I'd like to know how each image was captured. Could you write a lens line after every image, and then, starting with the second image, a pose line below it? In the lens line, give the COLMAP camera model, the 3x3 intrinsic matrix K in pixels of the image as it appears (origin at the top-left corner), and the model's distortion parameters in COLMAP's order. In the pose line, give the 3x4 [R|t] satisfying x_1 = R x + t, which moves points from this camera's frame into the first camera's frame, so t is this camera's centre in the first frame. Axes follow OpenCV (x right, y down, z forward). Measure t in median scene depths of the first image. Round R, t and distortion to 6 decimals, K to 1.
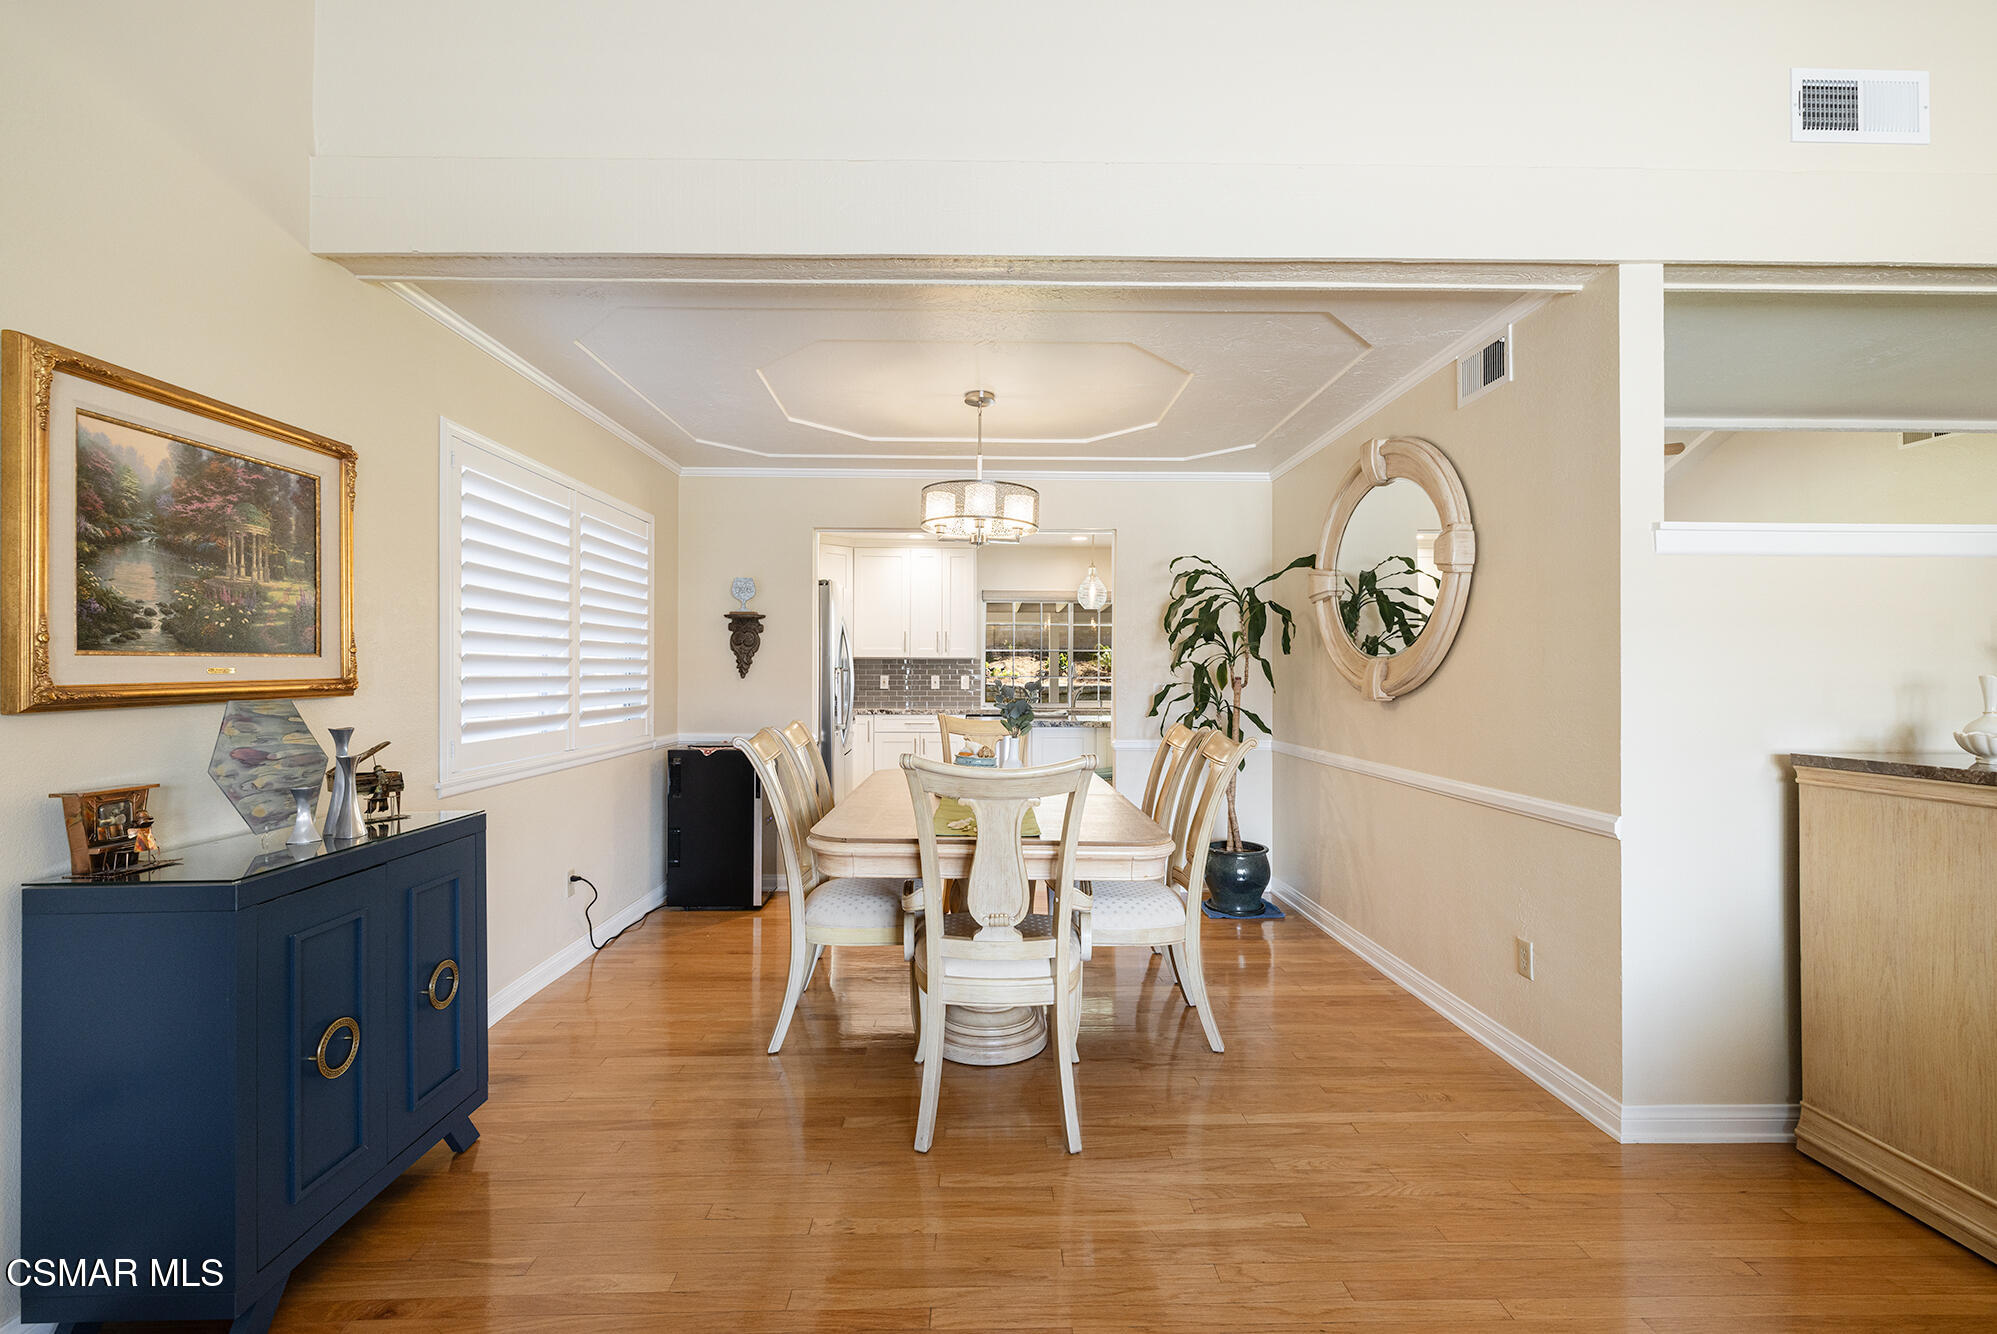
lens RADIAL K [[903.9, 0, 993.4], [0, 903.9, 671.9], [0, 0, 1]] dist [0.010827, -0.000585]
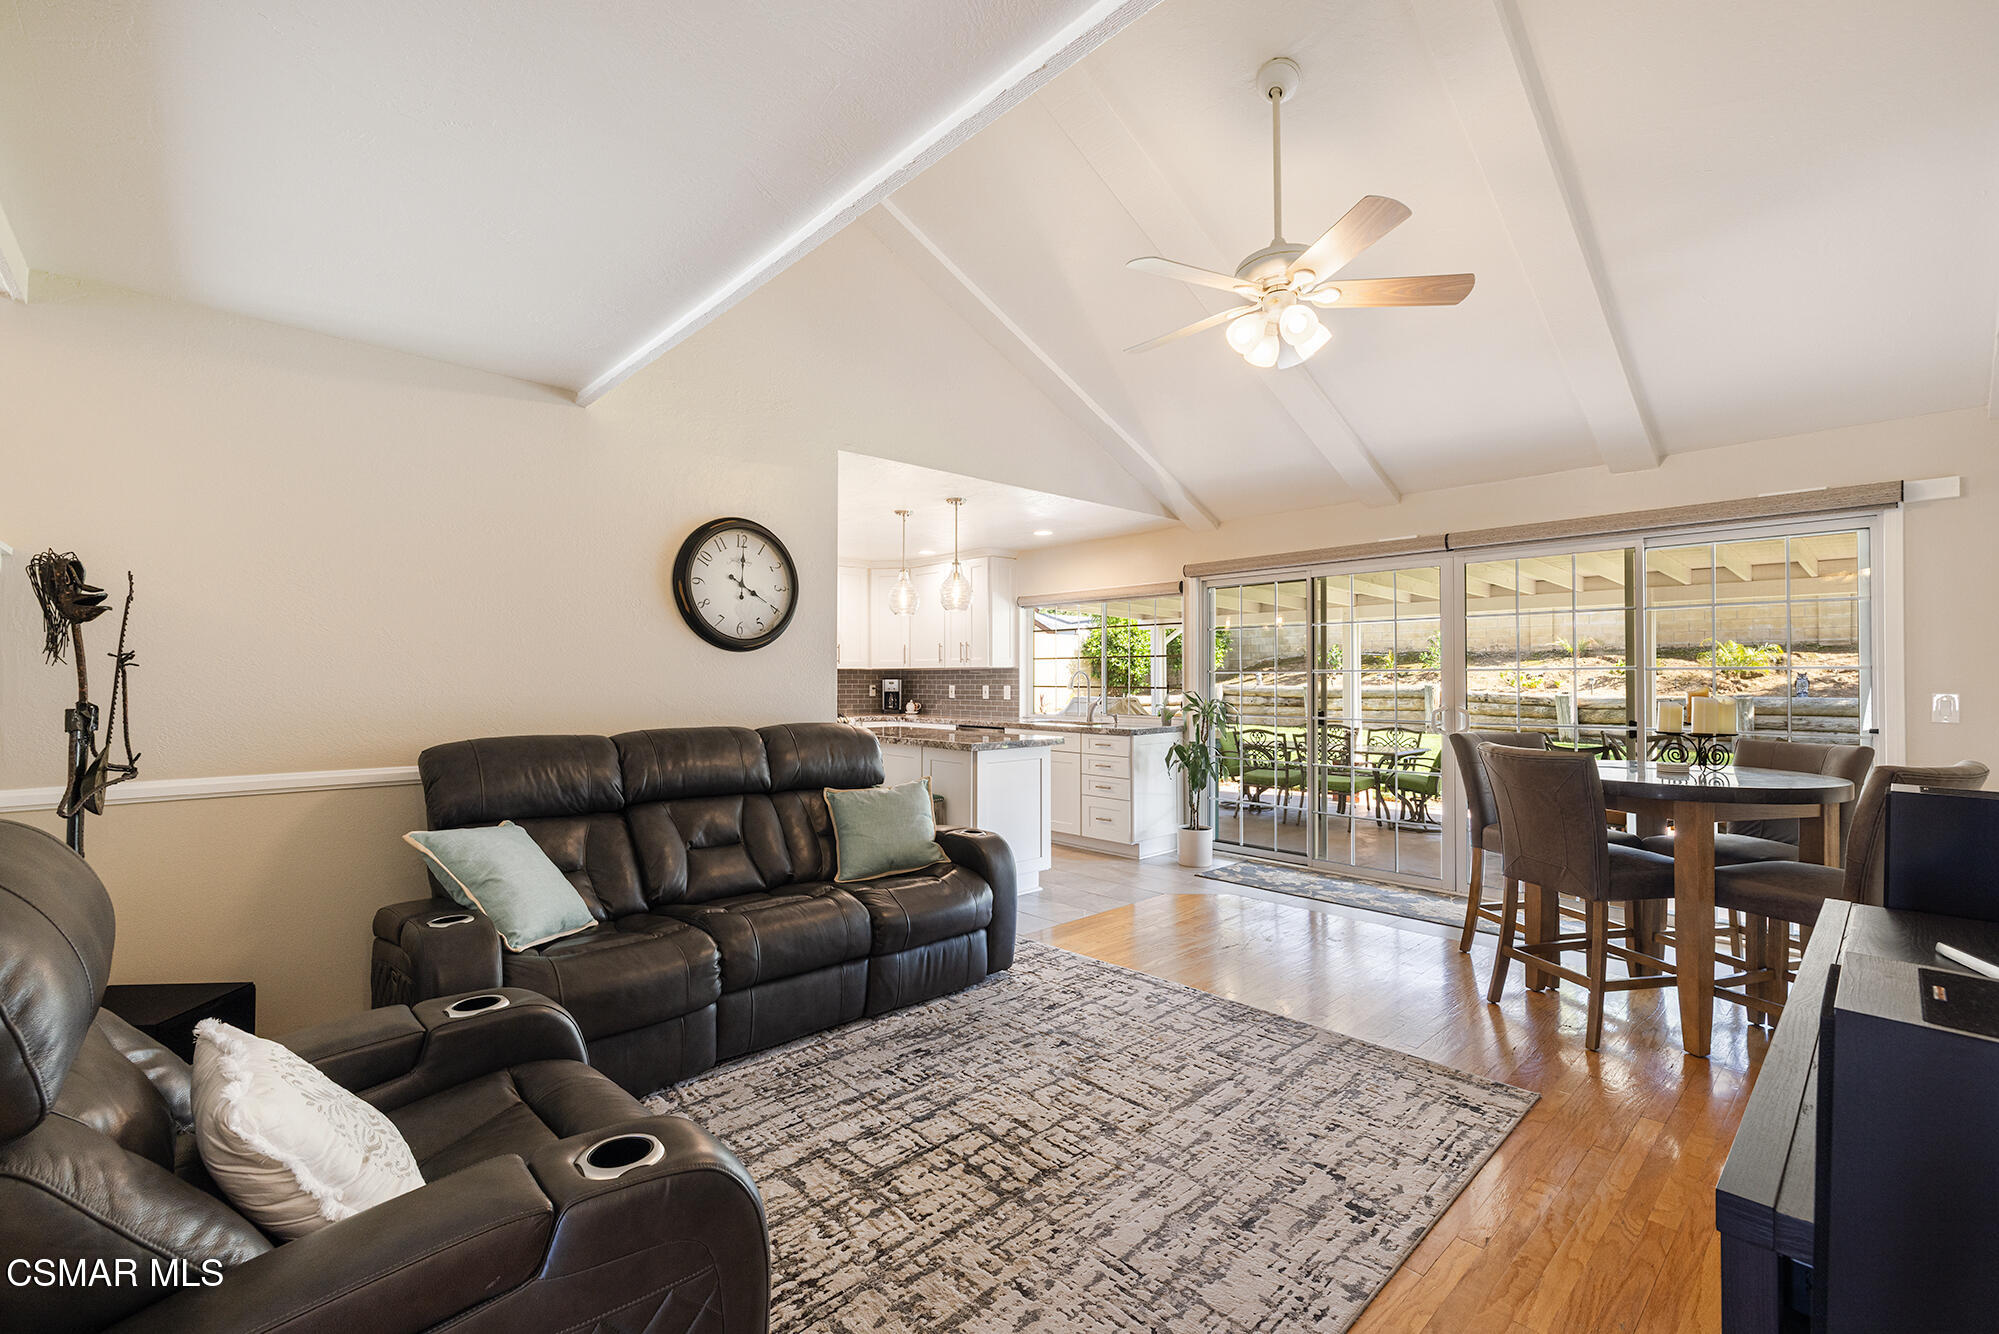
lens RADIAL K [[873.1, 0, 1010.3], [0, 873.1, 667.4], [0, 0, 1]] dist [0.002346, 0.000574]
pose [[0.676092, -0.001391, -0.736816, 2.694278], [-0.004819, 0.999968, -0.006310, -0.039470], [0.736802, 0.007817, 0.676064, 1.275482]]
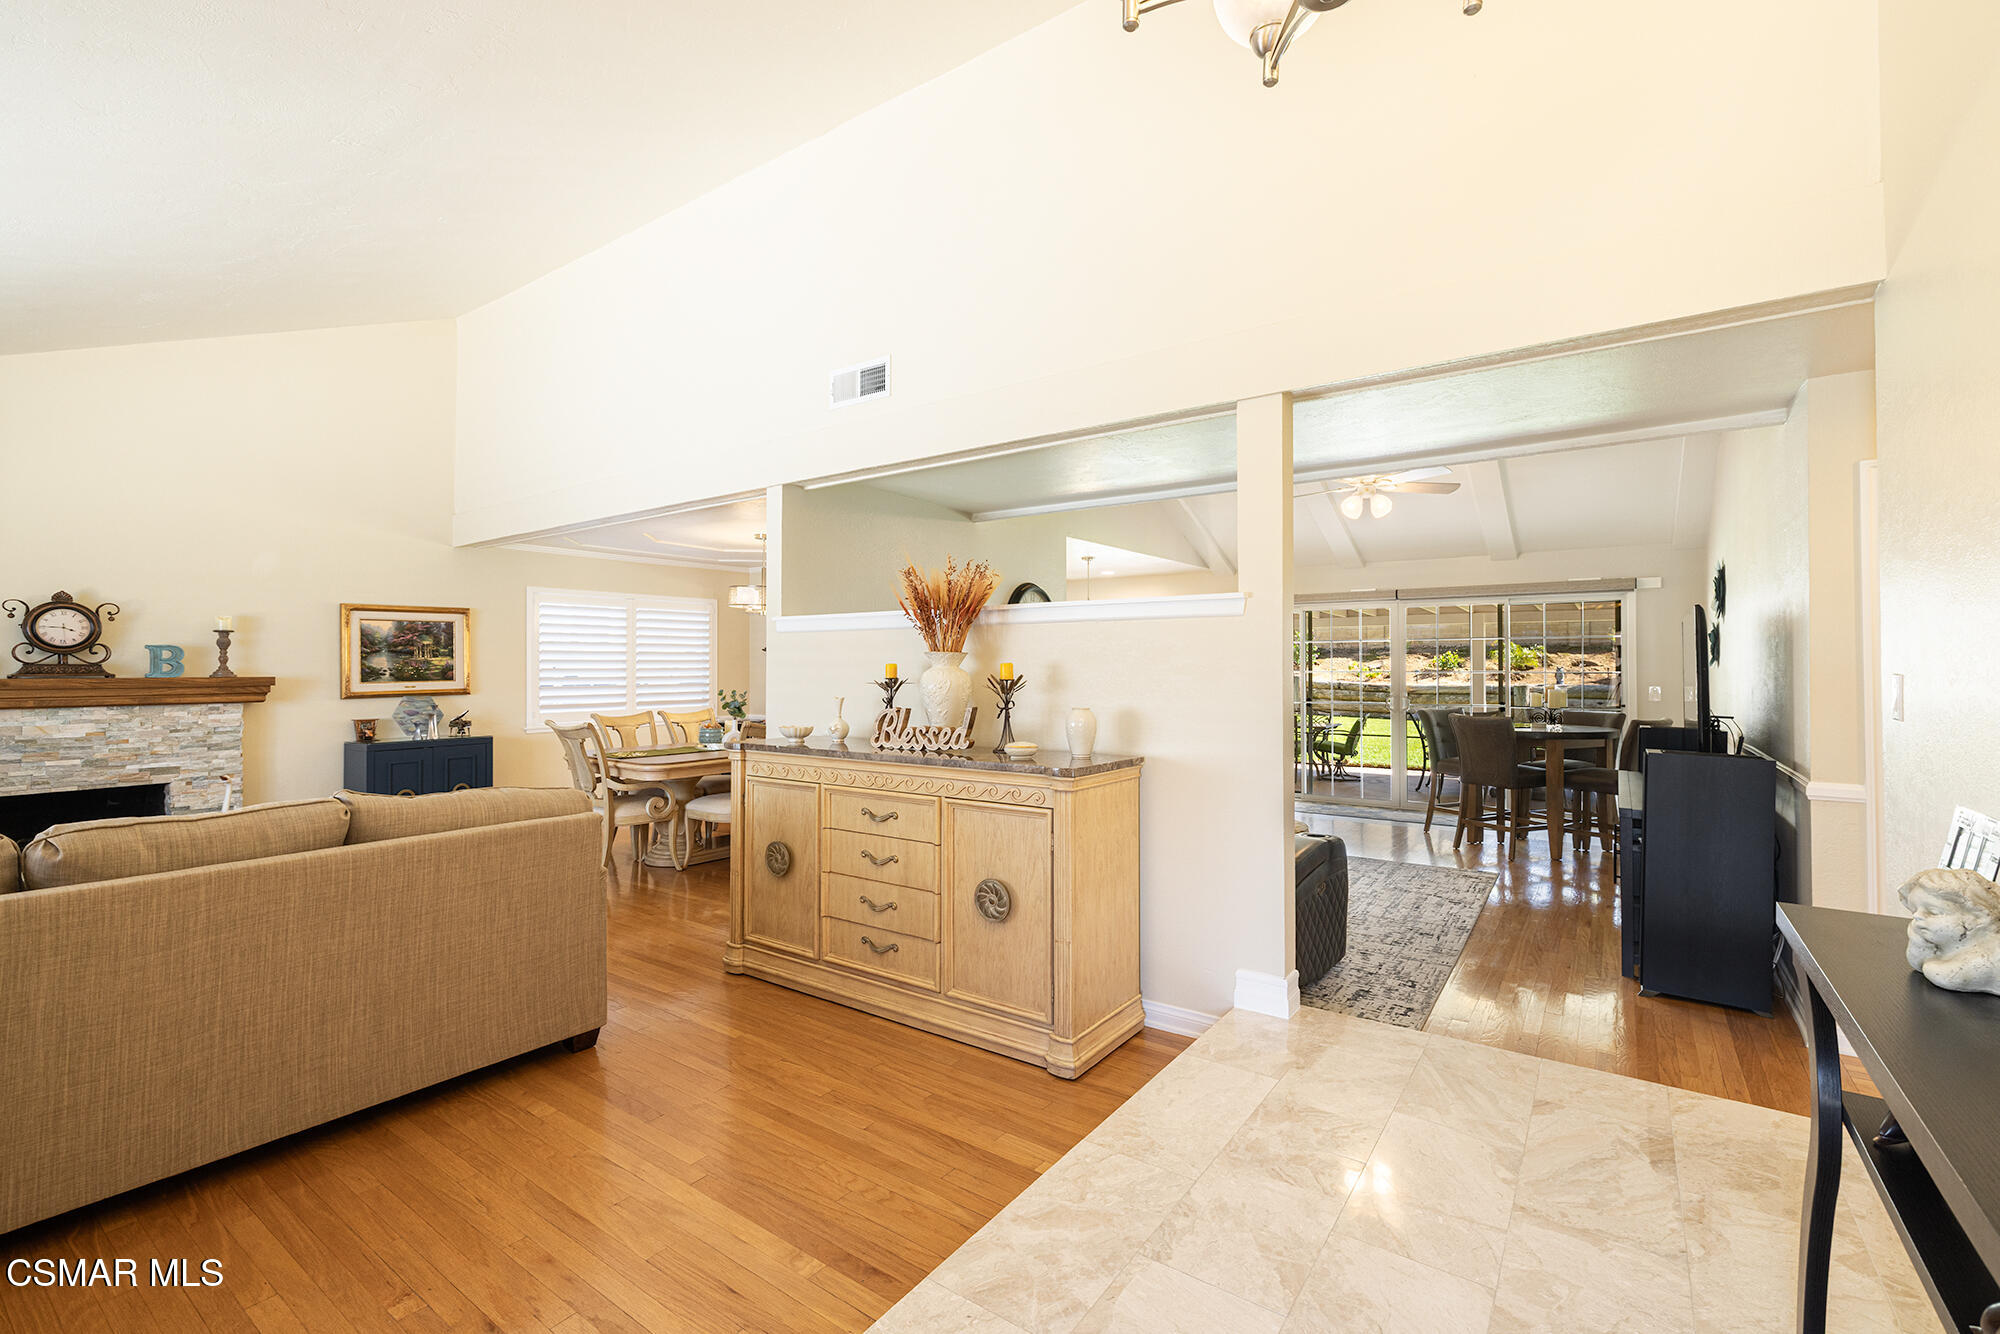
lens RADIAL K [[873.6, 0, 1003.0], [0, 873.6, 658.6], [0, 0, 1]] dist [0.002346, 0.000574]
pose [[0.801601, -0.001487, -0.597858, 2.674665], [-0.001458, 0.999989, -0.004441, -0.089117], [0.597858, 0.004431, 0.801590, -0.257178]]
